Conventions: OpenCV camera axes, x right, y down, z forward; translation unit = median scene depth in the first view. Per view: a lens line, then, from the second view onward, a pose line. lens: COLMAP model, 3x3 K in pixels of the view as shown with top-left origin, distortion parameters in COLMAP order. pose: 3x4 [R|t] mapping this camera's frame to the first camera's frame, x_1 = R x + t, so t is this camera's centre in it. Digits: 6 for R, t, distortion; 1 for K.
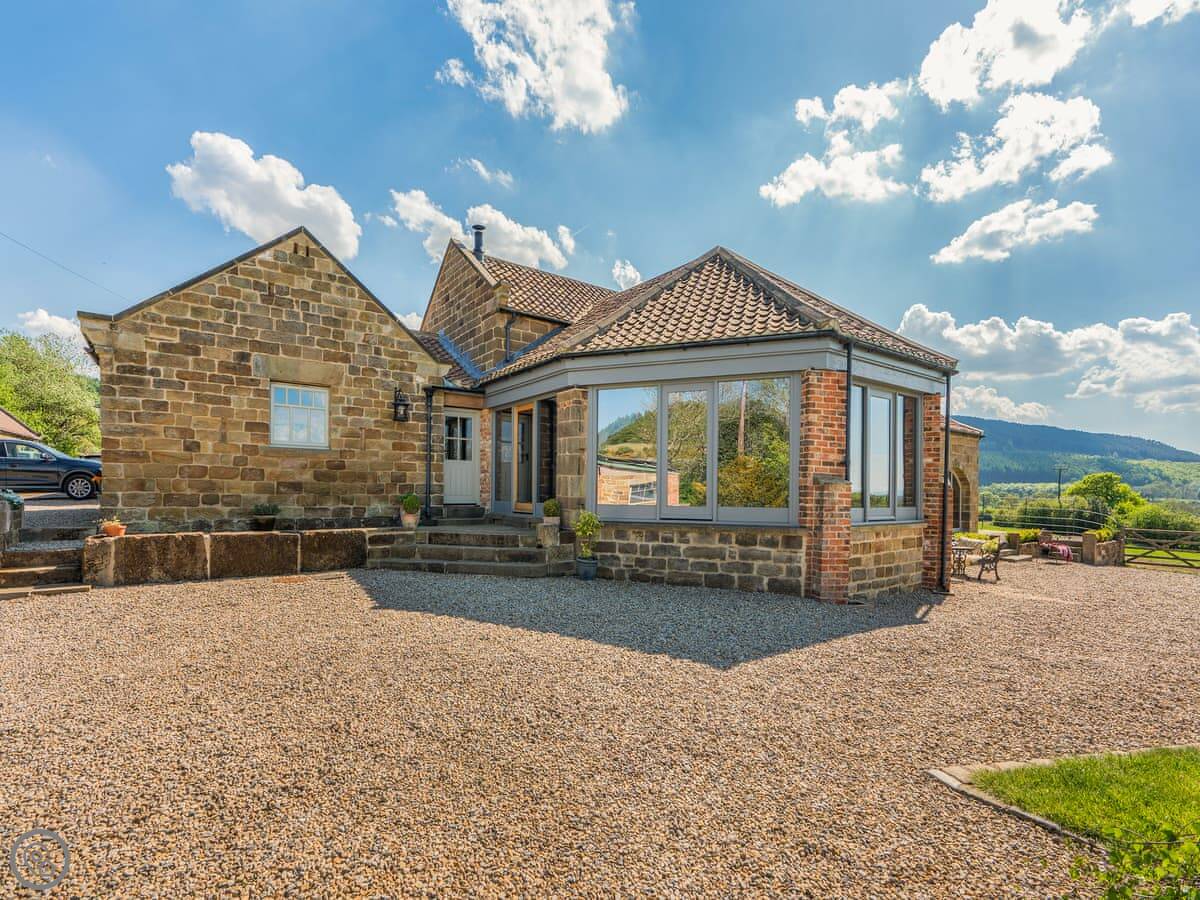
lens RADIAL K [[565.4, 0, 600.5], [0, 565.4, 482.4], [0, 0, 1]] dist [-0.002357, -0.000097]
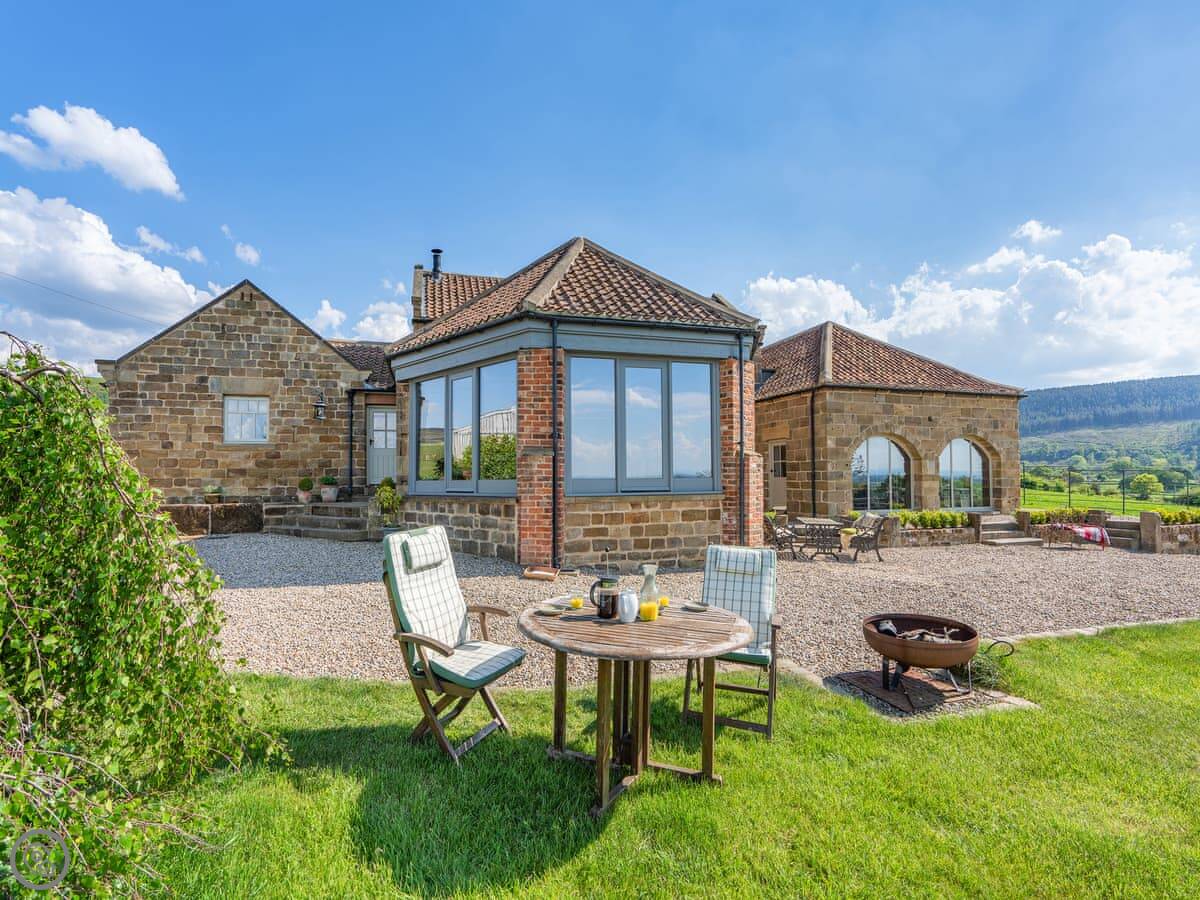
lens RADIAL K [[552.4, 0, 595.6], [0, 552.4, 456.6], [0, 0, 1]] dist [-0.003434, 0.000443]
pose [[0.938466, -0.034210, -0.343672, 0.714005], [0.025158, 0.999210, -0.030767, 0.032454], [0.344453, 0.020227, 0.938586, 0.059125]]
